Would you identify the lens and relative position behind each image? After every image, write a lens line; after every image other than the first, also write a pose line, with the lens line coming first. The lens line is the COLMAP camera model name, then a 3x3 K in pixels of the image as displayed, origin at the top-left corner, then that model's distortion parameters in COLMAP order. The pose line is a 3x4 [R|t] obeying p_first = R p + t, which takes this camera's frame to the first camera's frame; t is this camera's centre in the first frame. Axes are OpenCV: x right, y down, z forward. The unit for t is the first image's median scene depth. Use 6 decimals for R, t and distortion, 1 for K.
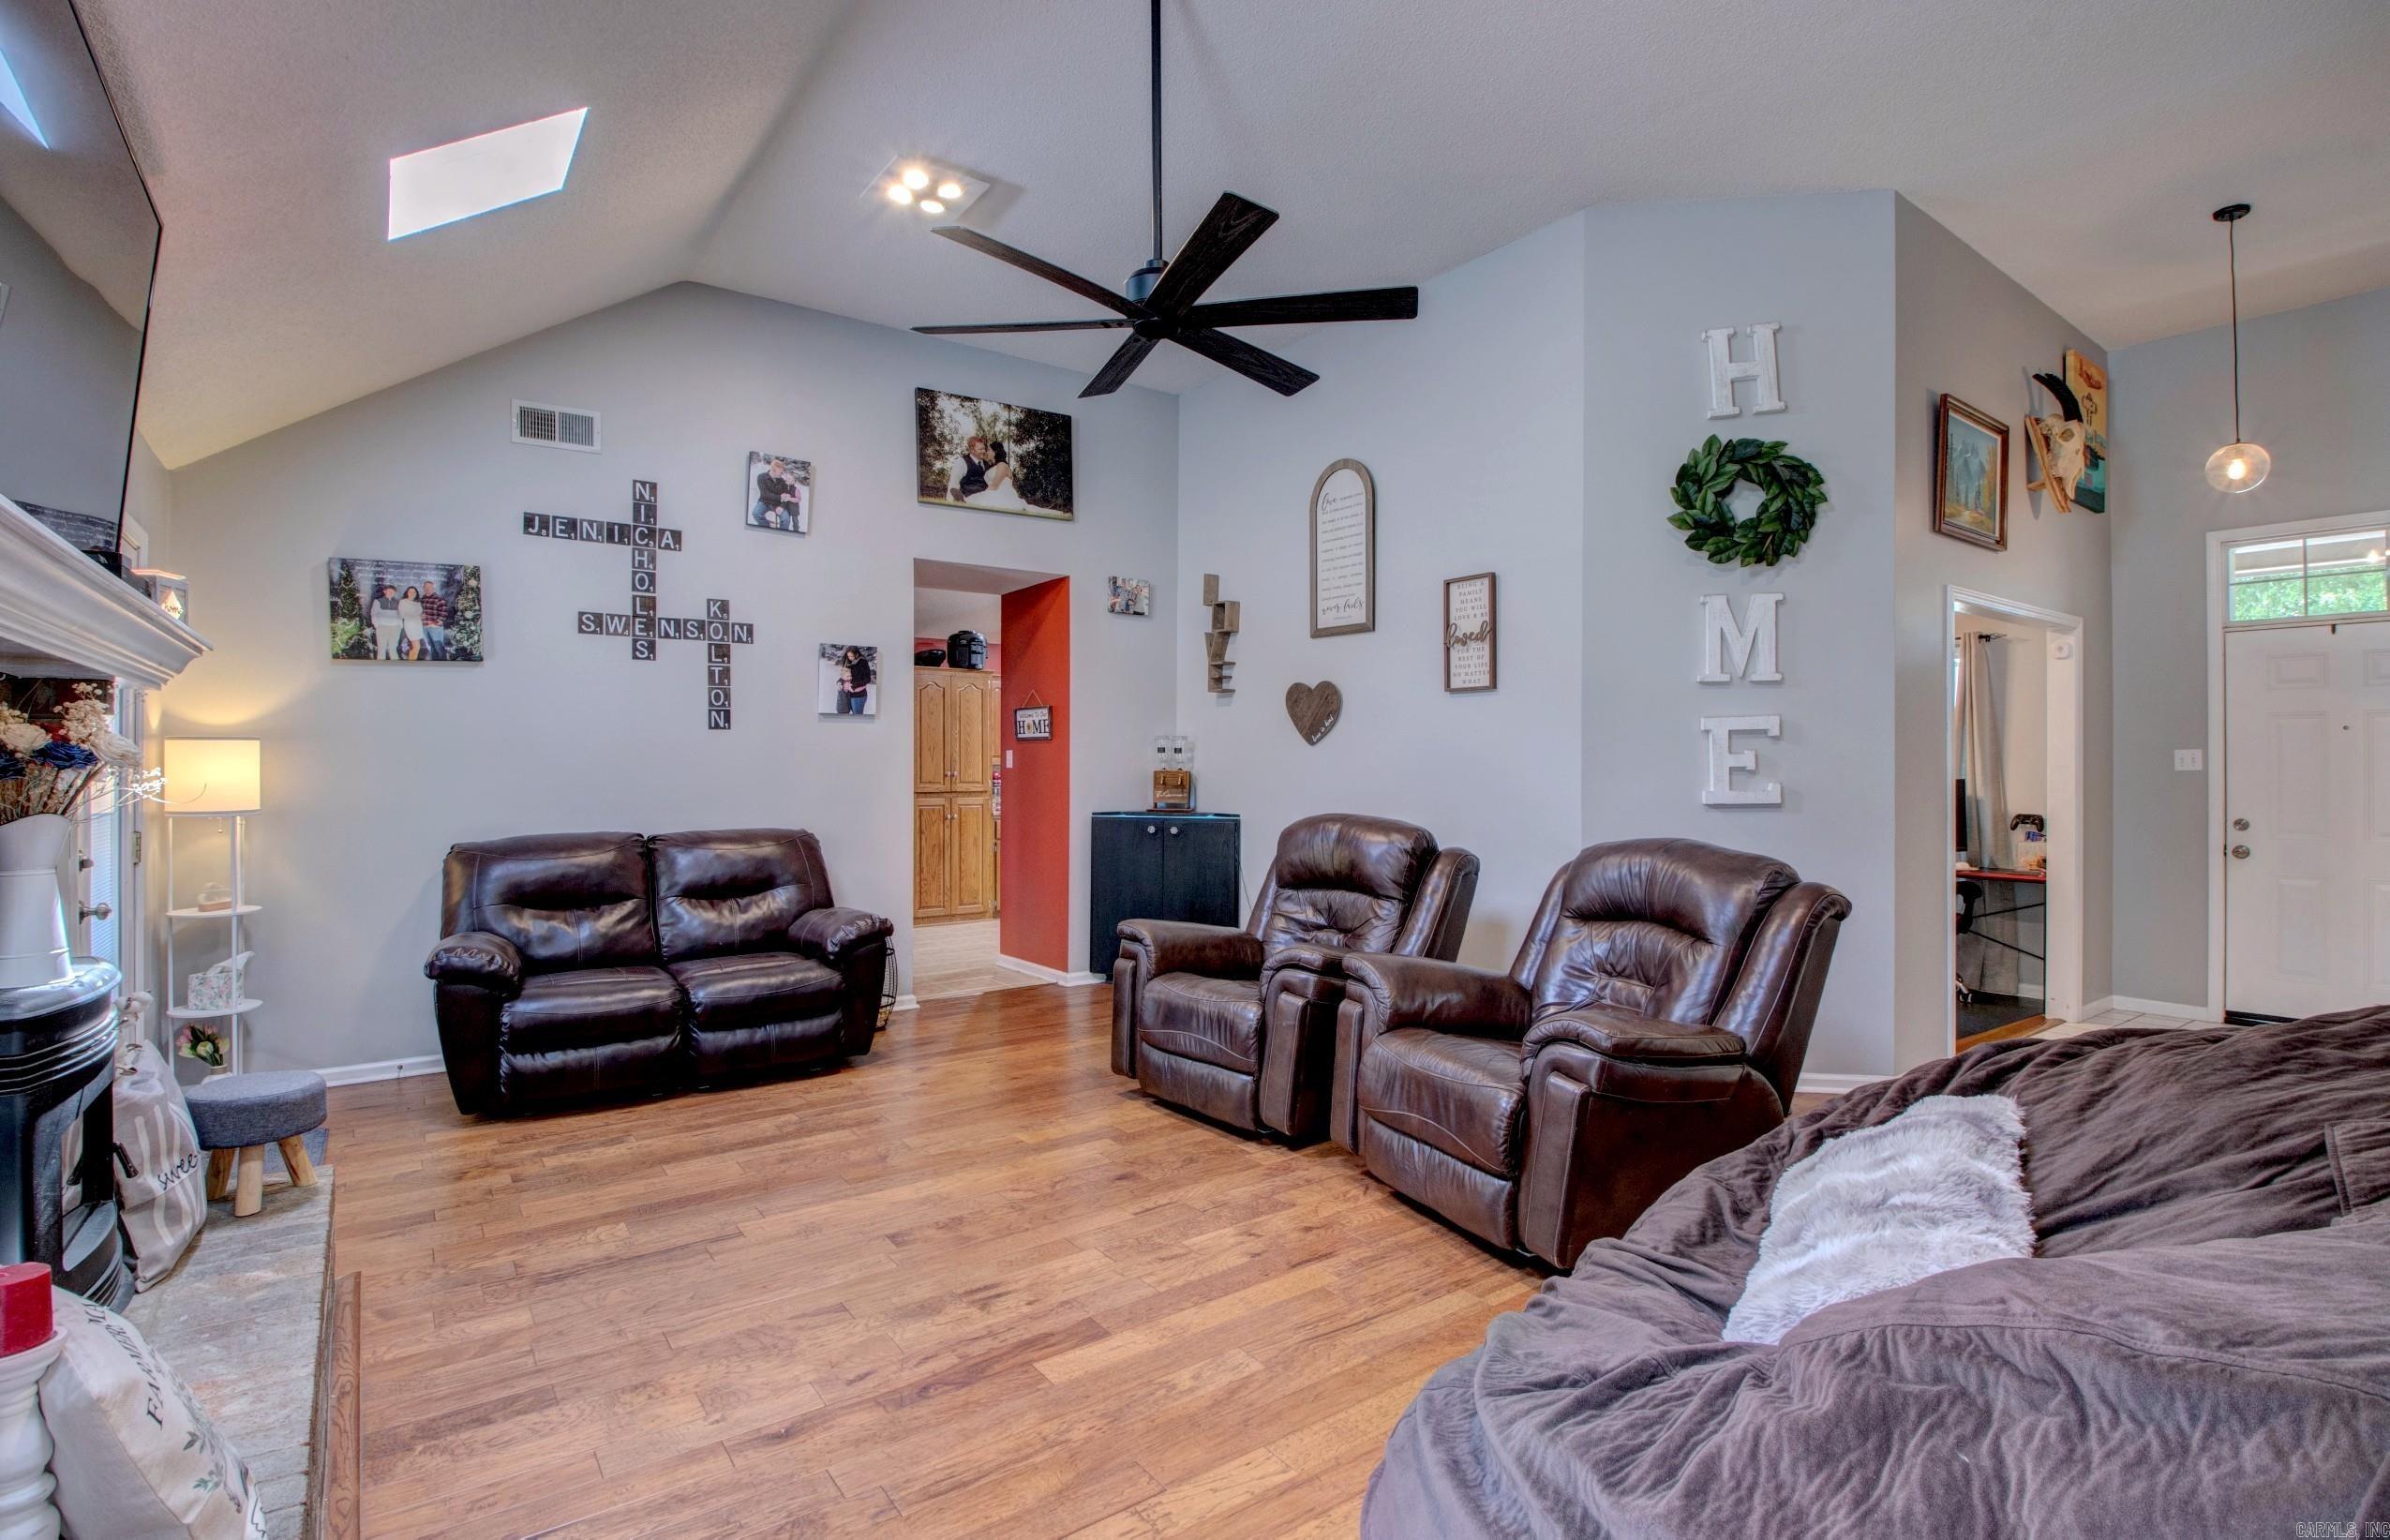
lens RADIAL K [[1109.5, 0, 1181.7], [0, 1109.5, 764.9], [0, 0, 1]] dist [0.001133, -0.016660]
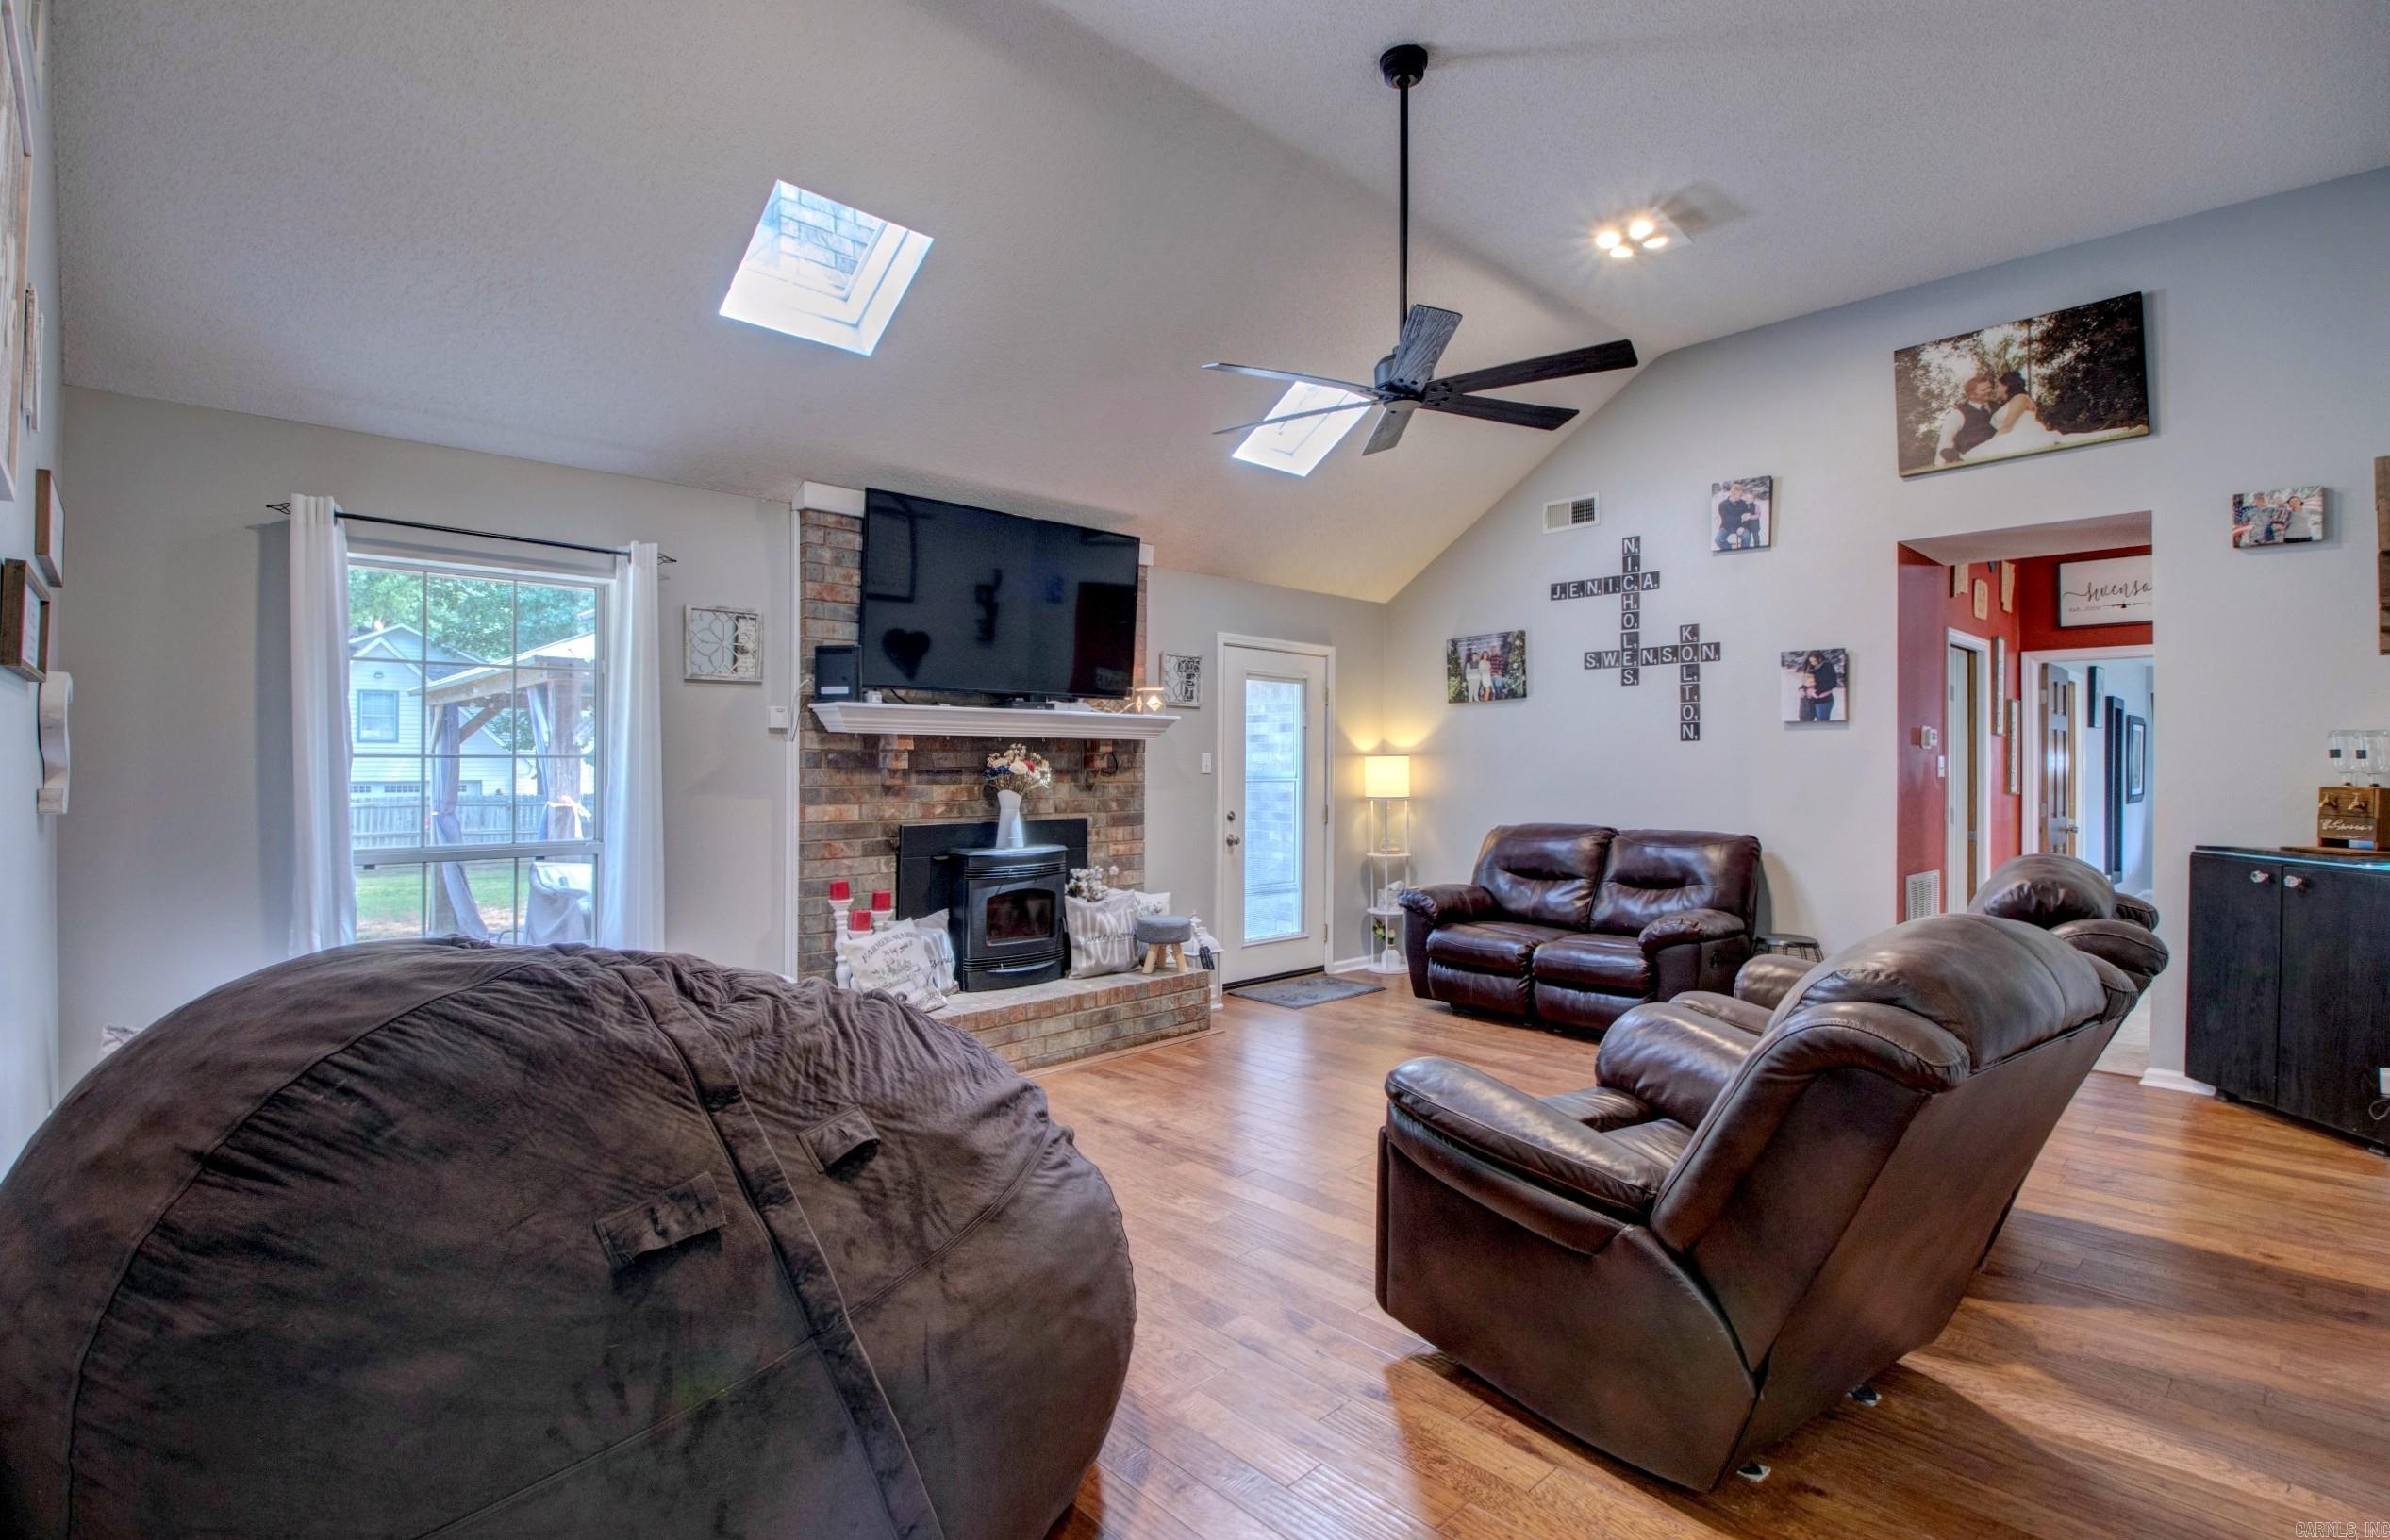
lens RADIAL K [[1109.4, 0, 1193.2], [0, 1109.4, 765.6], [0, 0, 1]] dist [0.001133, -0.016660]
pose [[0.129580, 0.001206, -0.991568, 0.614752], [-0.002999, 0.999995, 0.000824, -0.006318], [0.991564, 0.002867, 0.129583, 0.351270]]
